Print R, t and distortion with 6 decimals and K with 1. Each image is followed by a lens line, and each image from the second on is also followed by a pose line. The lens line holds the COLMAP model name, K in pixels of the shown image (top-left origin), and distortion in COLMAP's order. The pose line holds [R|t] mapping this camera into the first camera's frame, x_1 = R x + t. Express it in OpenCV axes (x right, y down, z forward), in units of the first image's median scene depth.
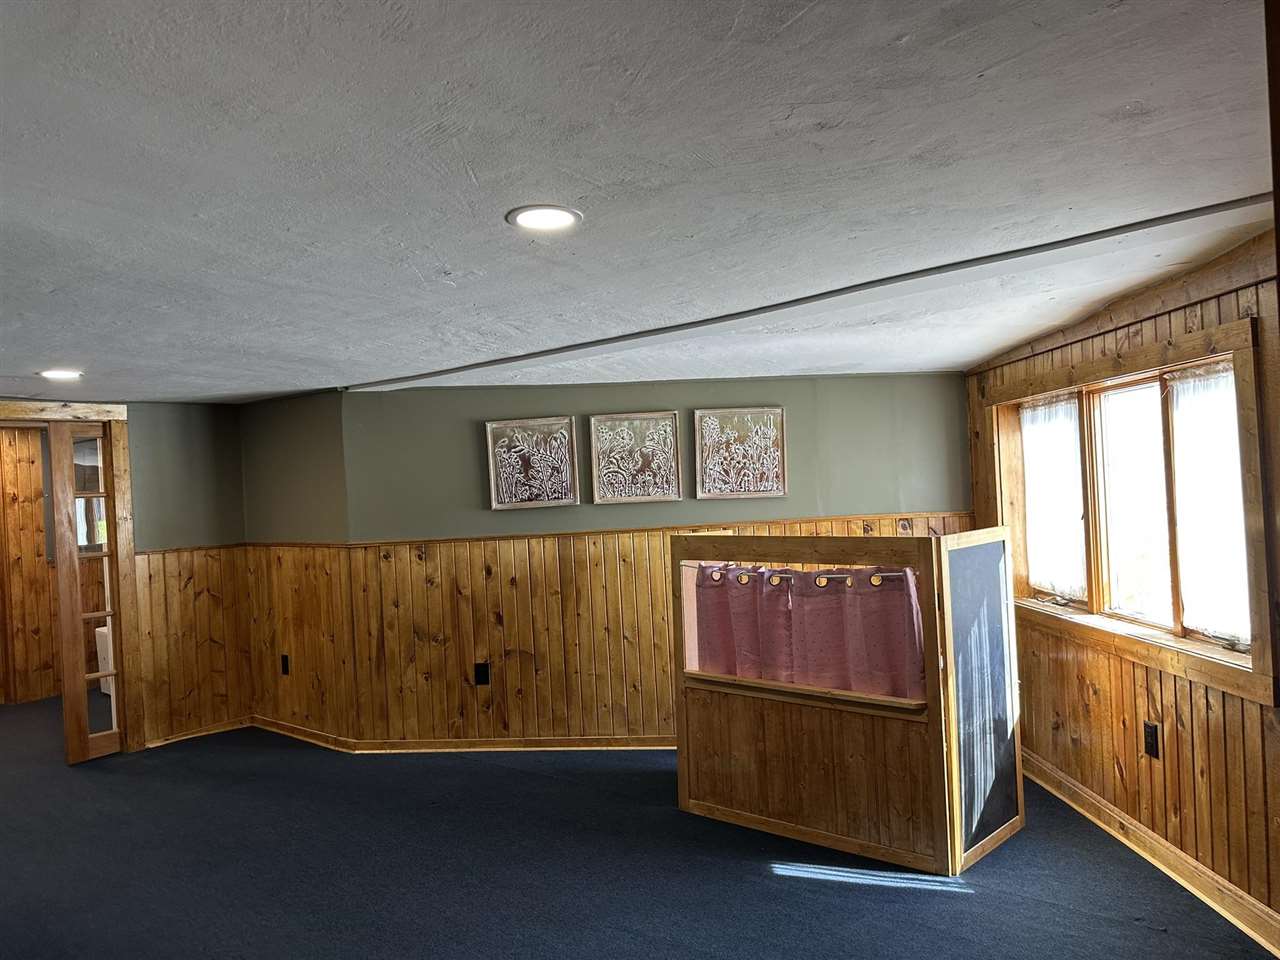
lens RADIAL K [[904.2, 0, 645.7], [0, 904.2, 484.1], [0, 0, 1]] dist [0.214579, -0.309993]
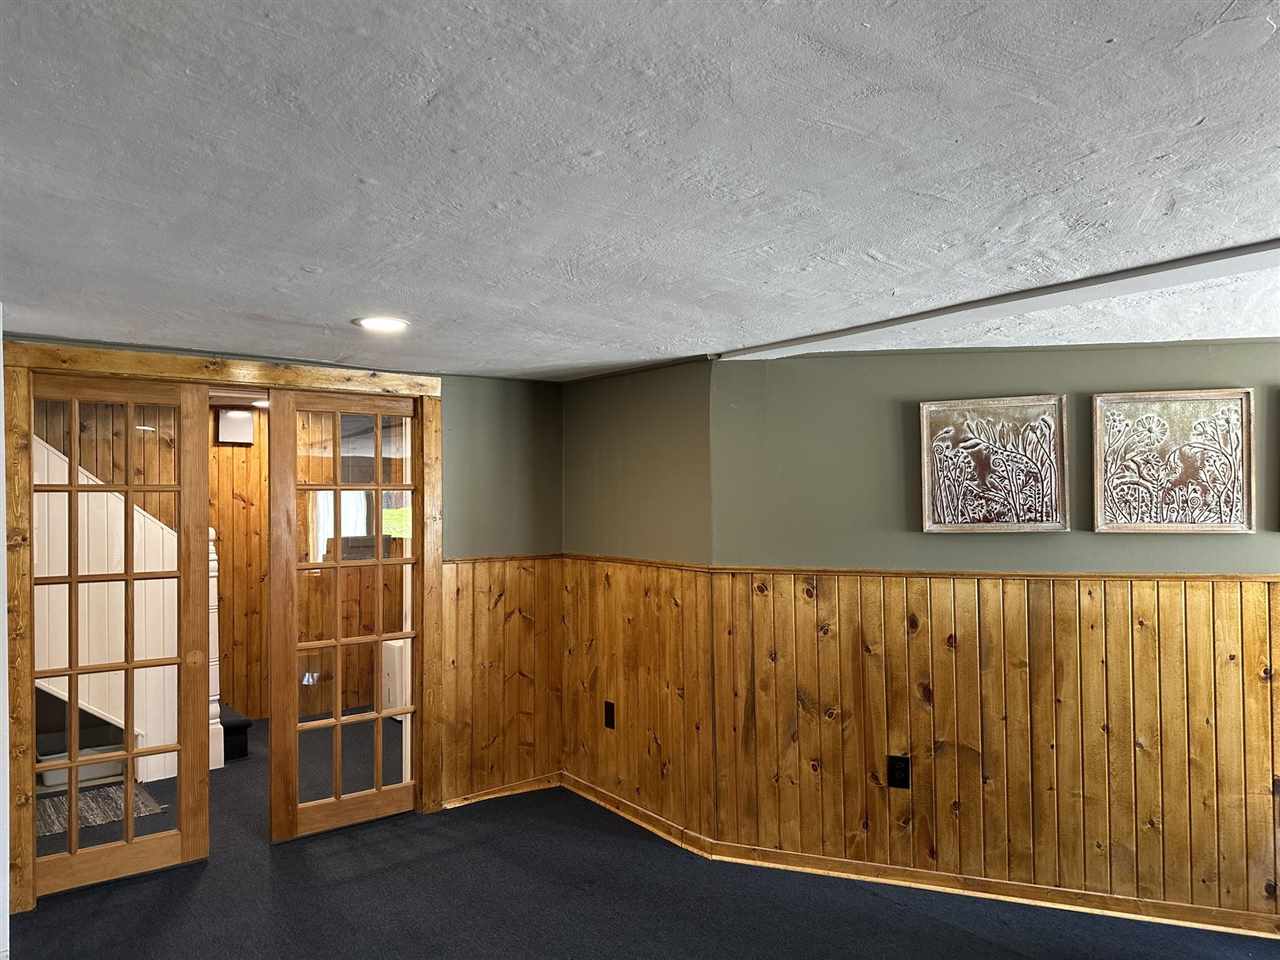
lens RADIAL K [[904.2, 0, 645.7], [0, 904.2, 484.1], [0, 0, 1]] dist [0.214579, -0.309993]
pose [[0.977137, 0.038328, -0.209129, -0.224866], [-0.039601, 0.999214, -0.001899, 0.001865], [0.208892, 0.010137, 0.977886, 0.281706]]
